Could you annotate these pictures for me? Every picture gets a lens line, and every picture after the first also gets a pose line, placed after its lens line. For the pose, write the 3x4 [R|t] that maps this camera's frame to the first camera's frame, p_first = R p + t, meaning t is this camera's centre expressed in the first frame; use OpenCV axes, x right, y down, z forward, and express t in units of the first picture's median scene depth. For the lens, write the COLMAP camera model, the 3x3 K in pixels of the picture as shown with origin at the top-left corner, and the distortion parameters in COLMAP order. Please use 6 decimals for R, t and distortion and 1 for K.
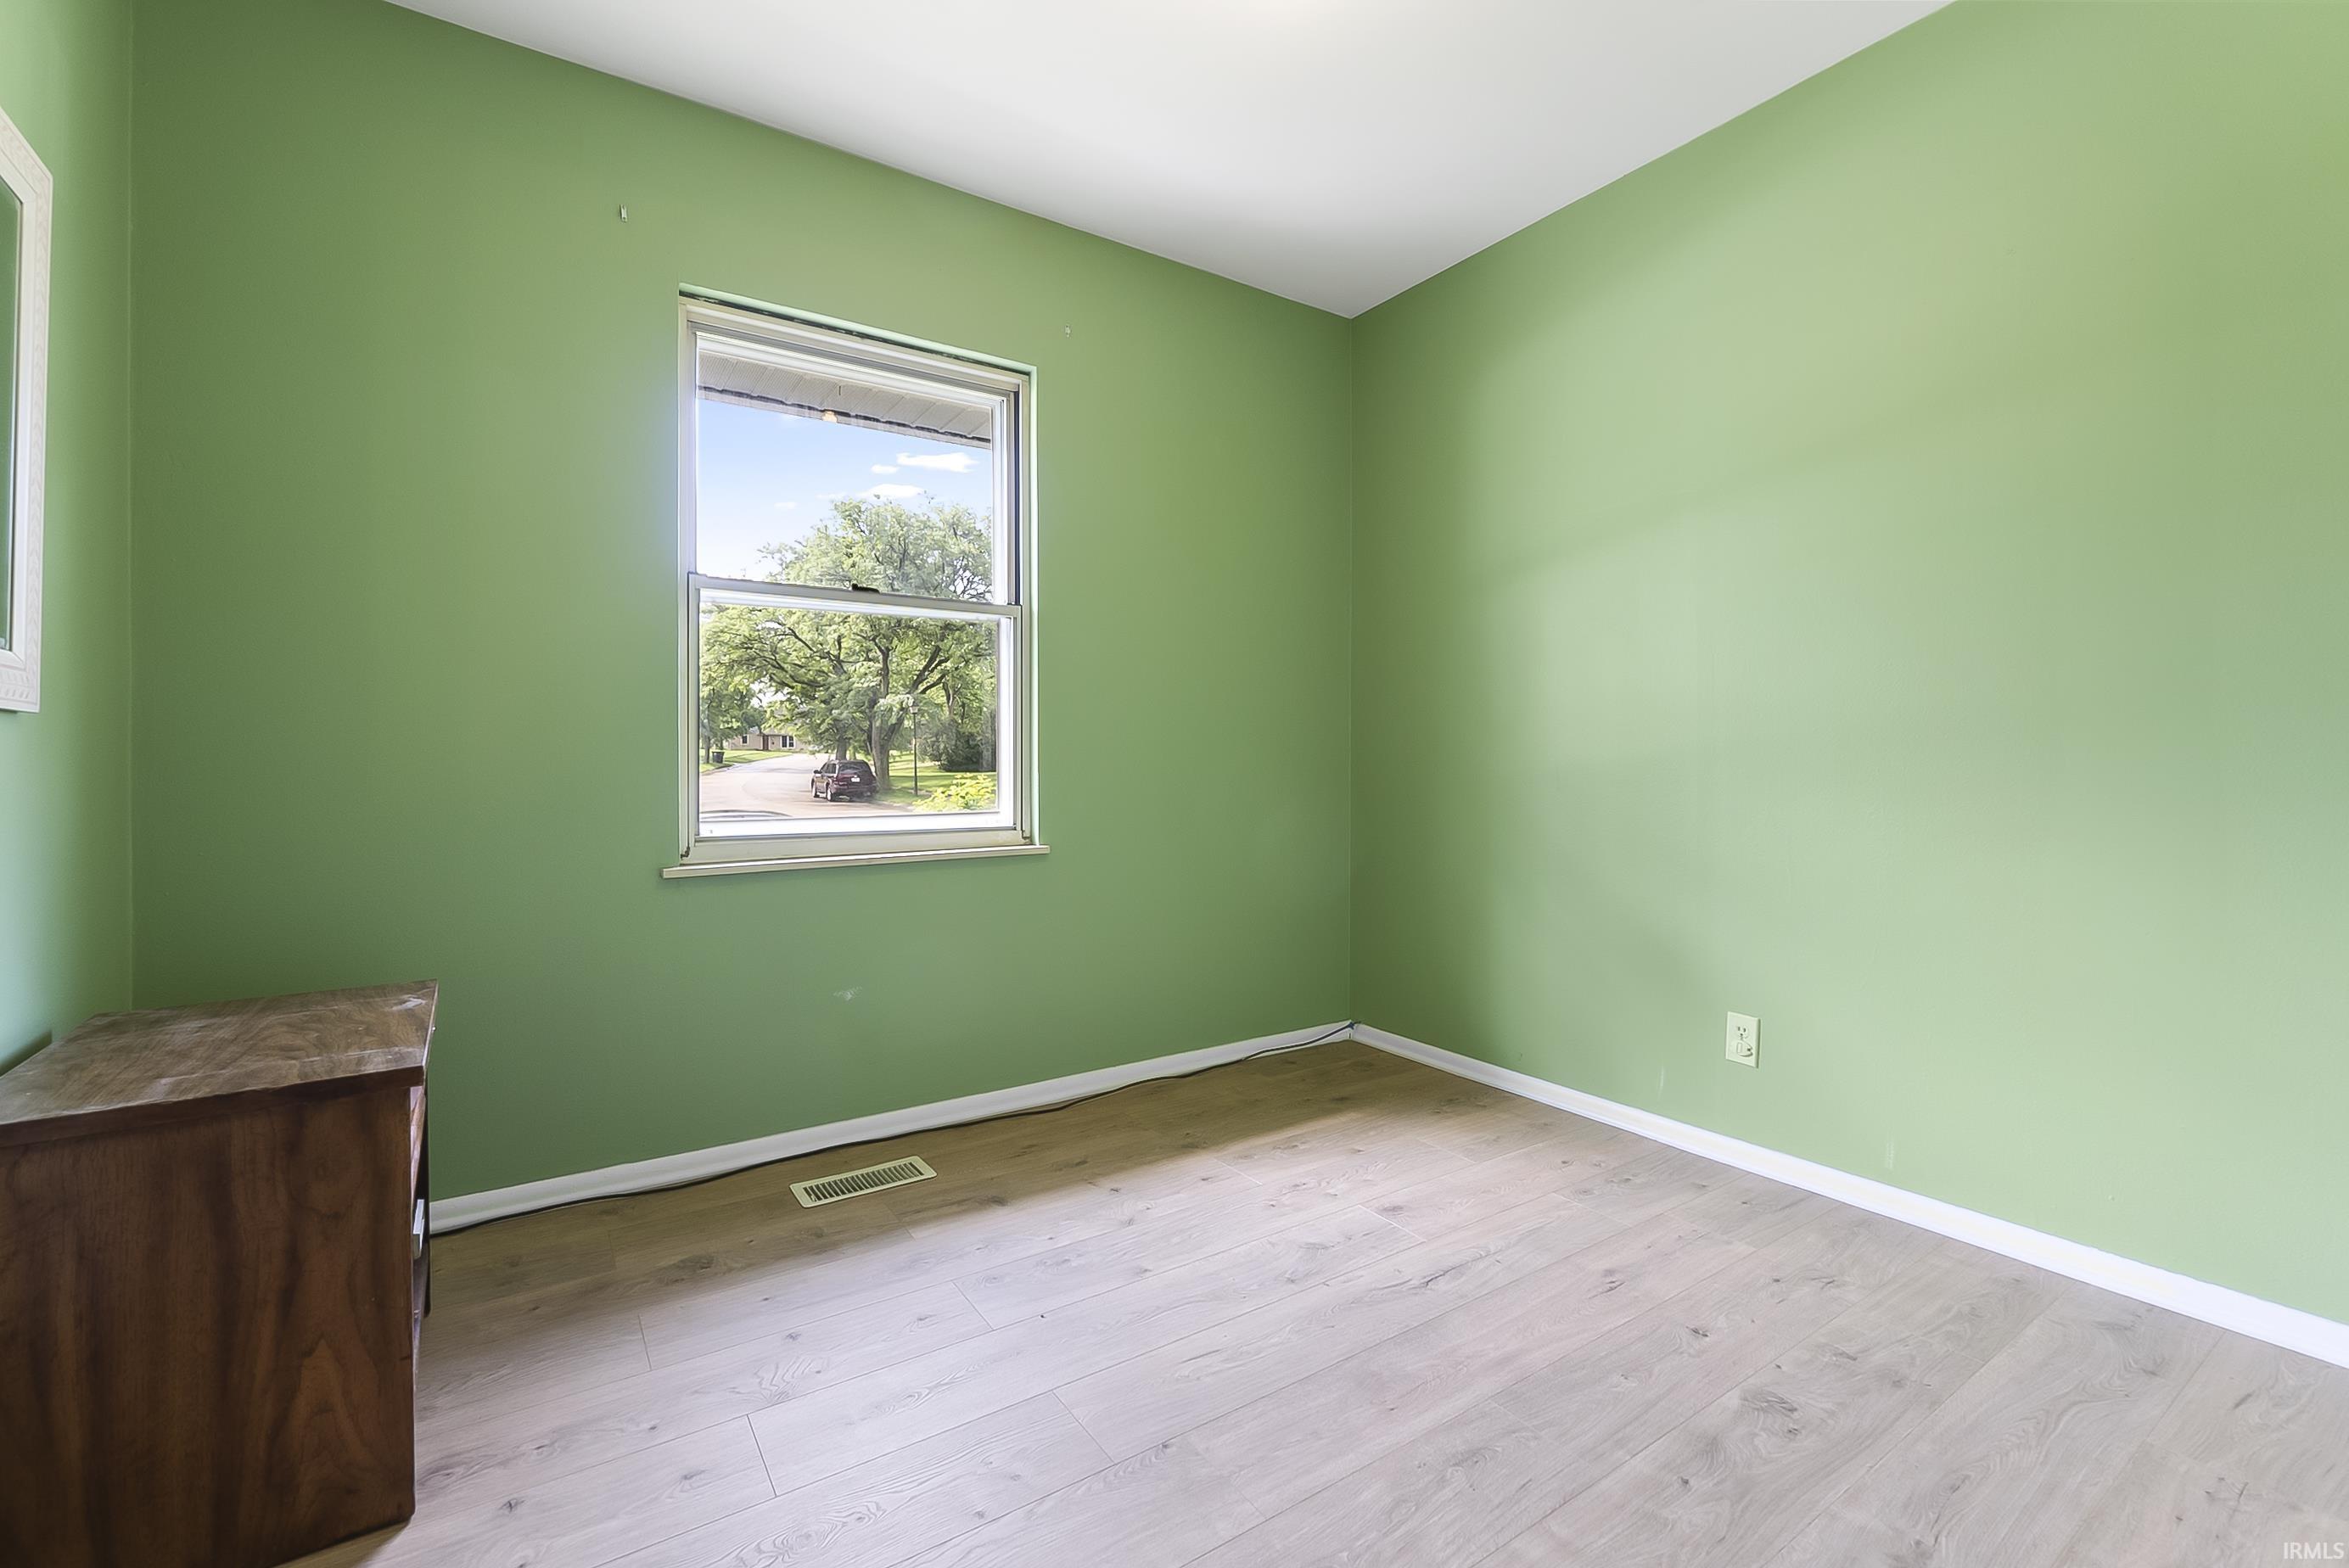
lens RADIAL K [[1008.6, 0, 1174.7], [0, 1008.6, 761.0], [0, 0, 1]] dist [-0.007787, -0.000685]
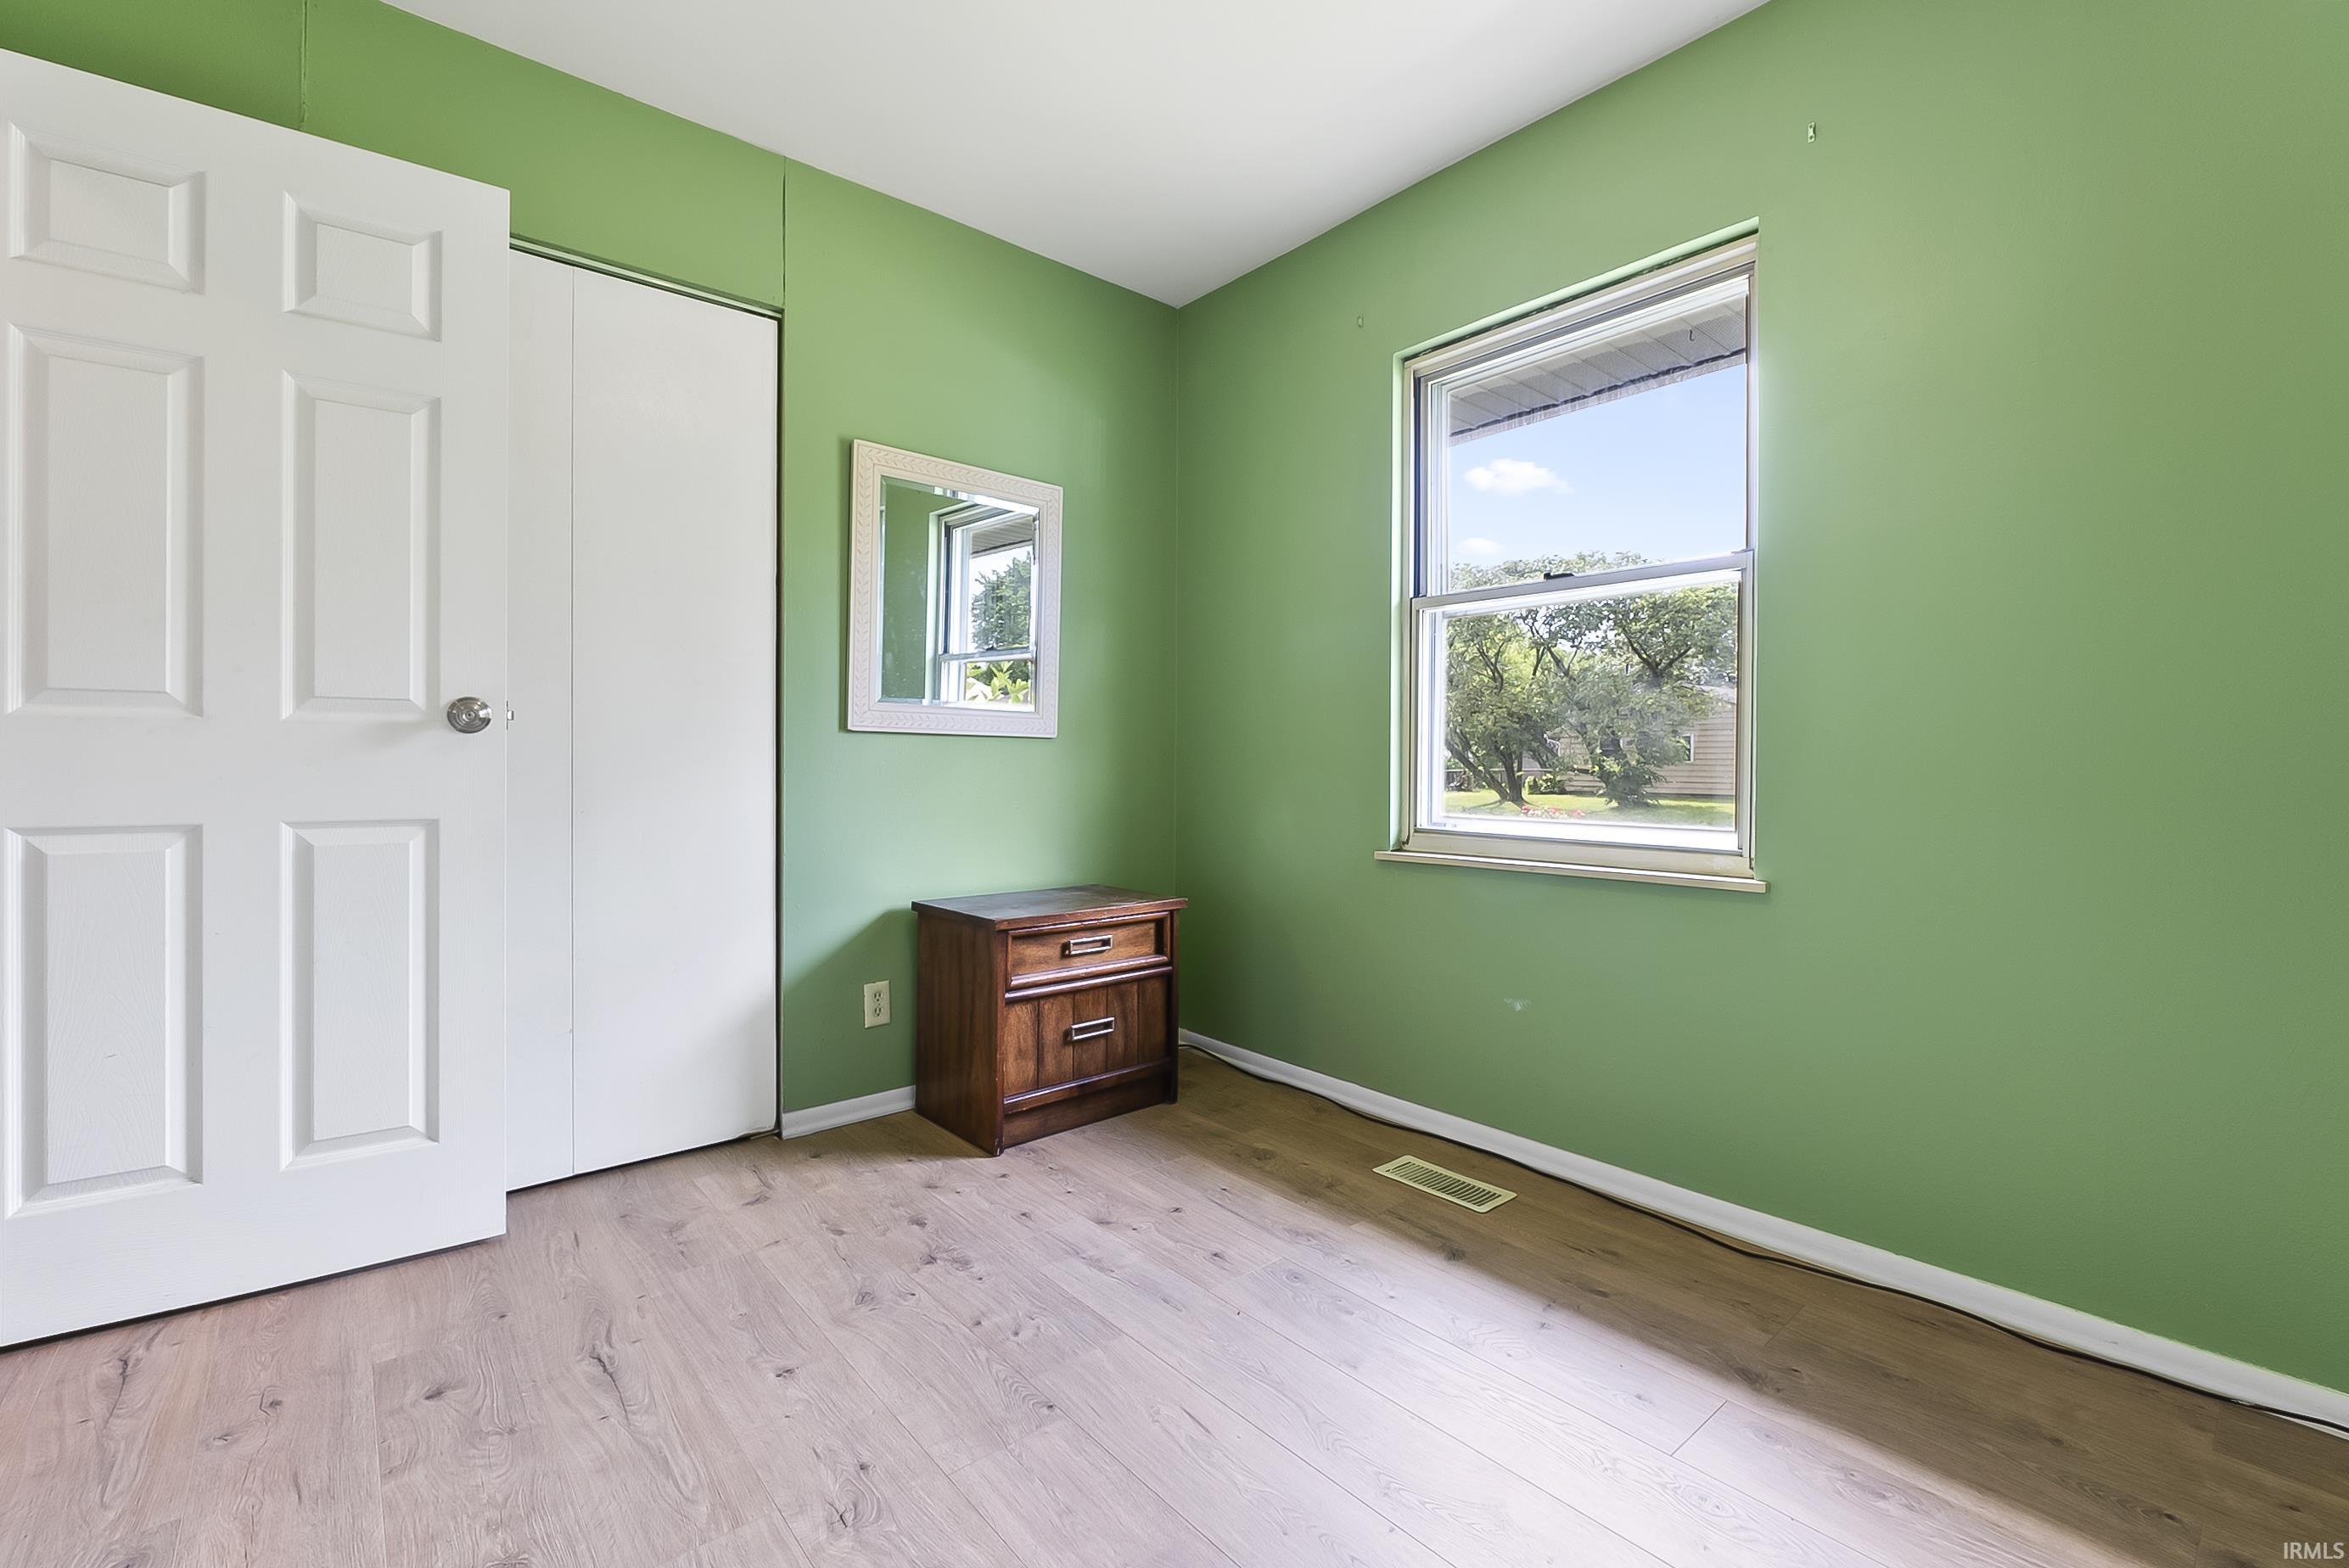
lens RADIAL K [[1008.6, 0, 1174.7], [0, 1008.6, 761.0], [0, 0, 1]] dist [-0.007787, -0.000685]
pose [[0.105902, 0.002296, -0.994374, 0.647030], [-0.004703, 0.999987, 0.001808, -0.001225], [0.994365, 0.004485, 0.105912, 0.621060]]
